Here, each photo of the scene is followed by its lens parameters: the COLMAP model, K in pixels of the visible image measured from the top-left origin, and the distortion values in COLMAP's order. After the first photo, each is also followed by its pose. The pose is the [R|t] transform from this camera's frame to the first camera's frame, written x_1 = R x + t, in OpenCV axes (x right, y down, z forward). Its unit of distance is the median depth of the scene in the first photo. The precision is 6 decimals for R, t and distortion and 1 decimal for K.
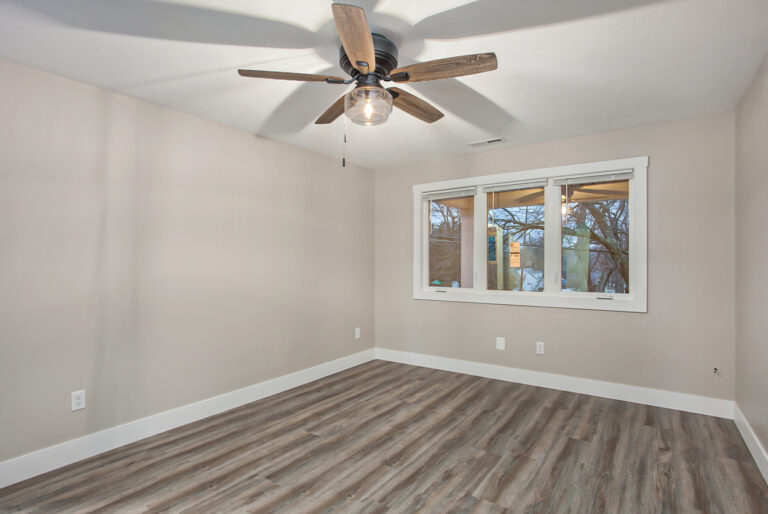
lens RADIAL K [[383.9, 0, 384.0], [0, 383.9, 257.0], [0, 0, 1]] dist [-0.072075, 0.027457]
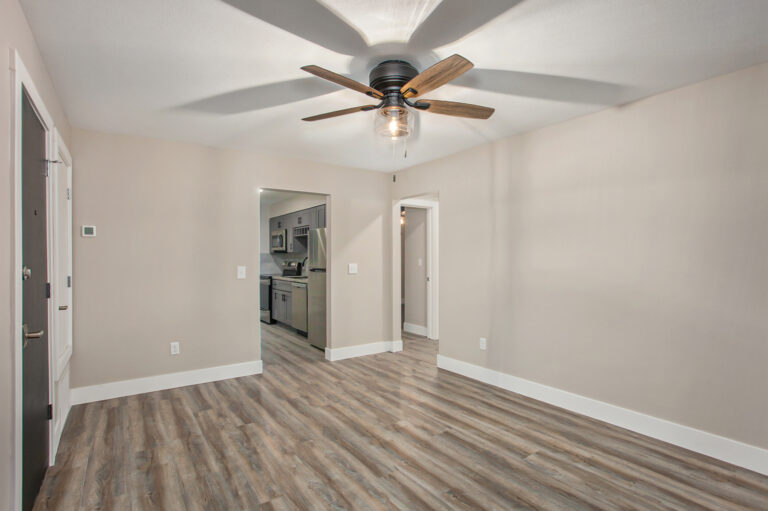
lens RADIAL K [[383.9, 0, 384.0], [0, 383.9, 255.5], [0, 0, 1]] dist [-0.072075, 0.027457]
pose [[-0.325135, 0.013433, -0.945572, 0.808837], [0.016963, 0.999821, 0.008371, -0.023955], [0.945515, -0.013318, -0.325305, 1.022943]]
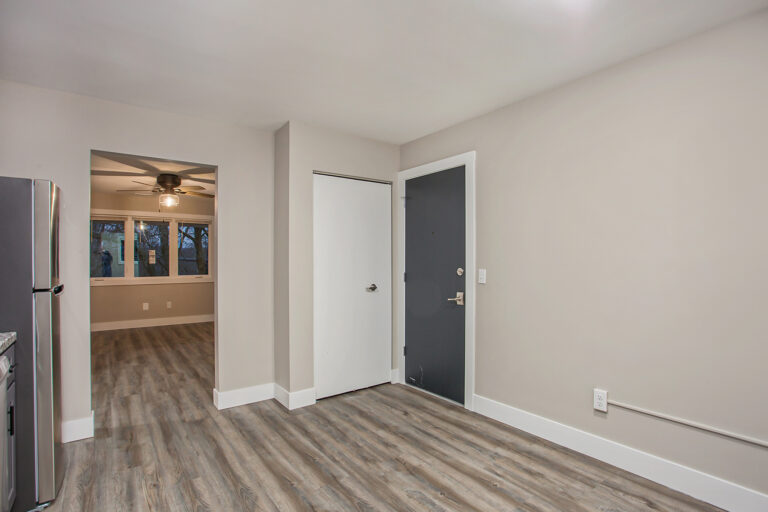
lens RADIAL K [[383.9, 0, 384.0], [0, 383.9, 256.0], [0, 0, 1]] dist [-0.072075, 0.027457]
pose [[0.306654, 0.013543, 0.951725, -1.575032], [-0.009914, 0.999890, -0.011034, -0.005416], [-0.951769, -0.006052, 0.306755, -0.930470]]
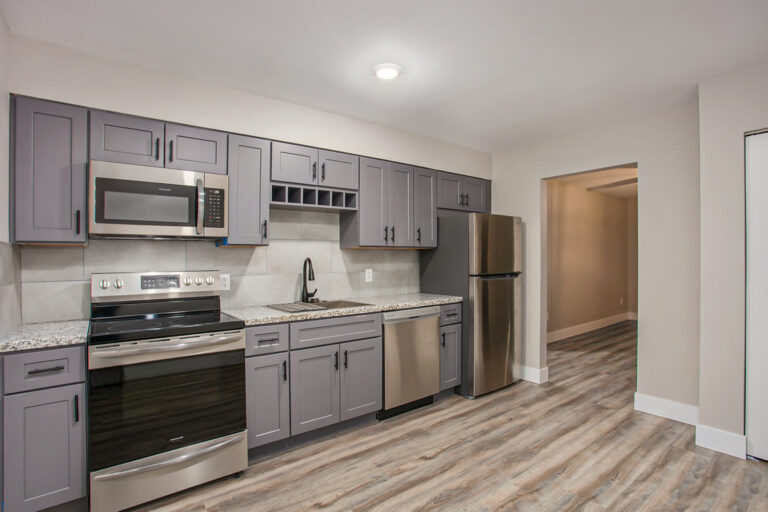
lens RADIAL K [[383.9, 0, 384.0], [0, 383.9, 256.0], [0, 0, 1]] dist [-0.072075, 0.027457]
pose [[0.954955, 0.000761, -0.296749, -0.990350], [0.003558, 0.999895, 0.014013, -0.024166], [0.296729, -0.014438, 0.954853, -1.409681]]
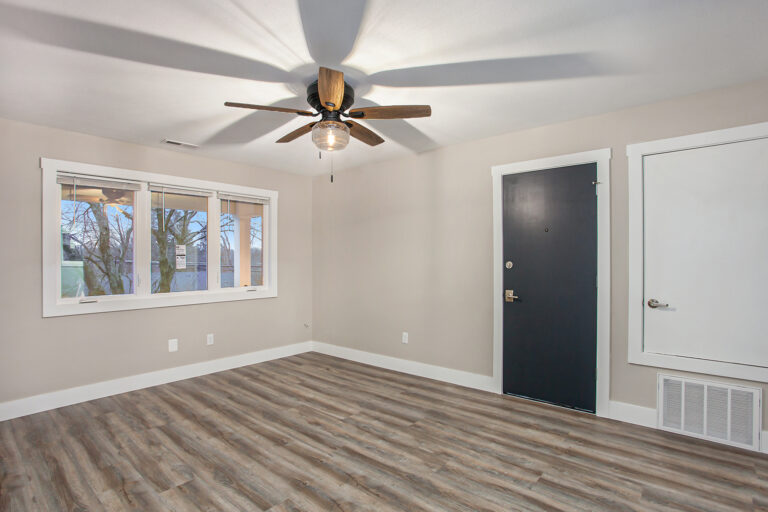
lens RADIAL K [[383.9, 0, 384.0], [0, 383.9, 256.0], [0, 0, 1]] dist [-0.072075, 0.027457]
pose [[0.080849, 0.013392, 0.996636, -0.983809], [-0.005550, 0.999900, -0.012986, -0.002502], [-0.996711, -0.004481, 0.080915, 0.543585]]
